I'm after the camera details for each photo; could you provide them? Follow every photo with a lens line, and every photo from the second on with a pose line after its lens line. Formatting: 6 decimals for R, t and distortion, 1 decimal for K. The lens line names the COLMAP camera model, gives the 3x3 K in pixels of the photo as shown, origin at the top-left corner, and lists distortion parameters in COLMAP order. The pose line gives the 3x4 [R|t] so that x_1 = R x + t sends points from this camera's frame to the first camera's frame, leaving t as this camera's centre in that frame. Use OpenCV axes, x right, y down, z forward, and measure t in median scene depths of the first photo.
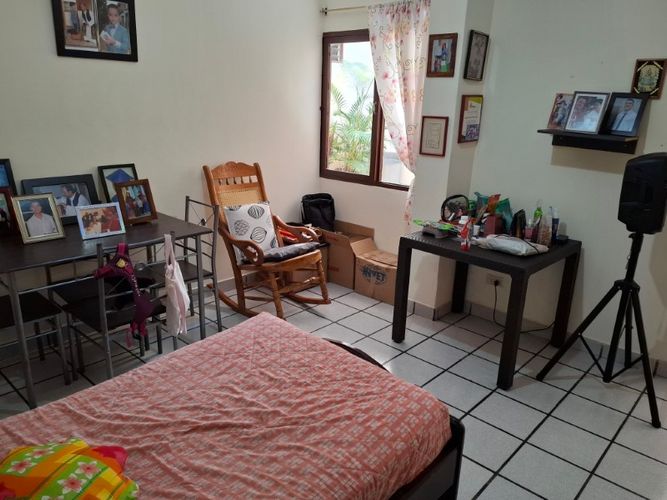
lens RADIAL K [[503.3, 0, 332.6], [0, 503.3, 252.9], [0, 0, 1]] dist [0.063957, -0.086522]
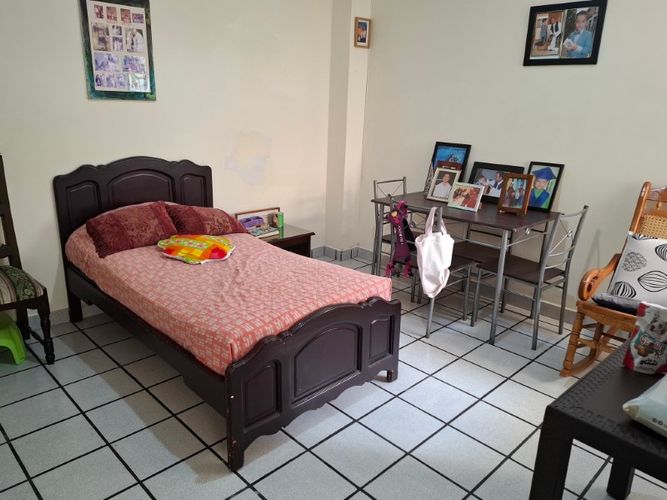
lens RADIAL K [[503.3, 0, 333.1], [0, 503.3, 247.4], [0, 0, 1]] dist [0.063957, -0.086522]
pose [[-0.049638, 0.248323, -0.967405, 0.738506], [-0.318495, 0.914095, 0.250981, -0.147544], [0.946624, 0.320572, 0.033715, 0.647872]]
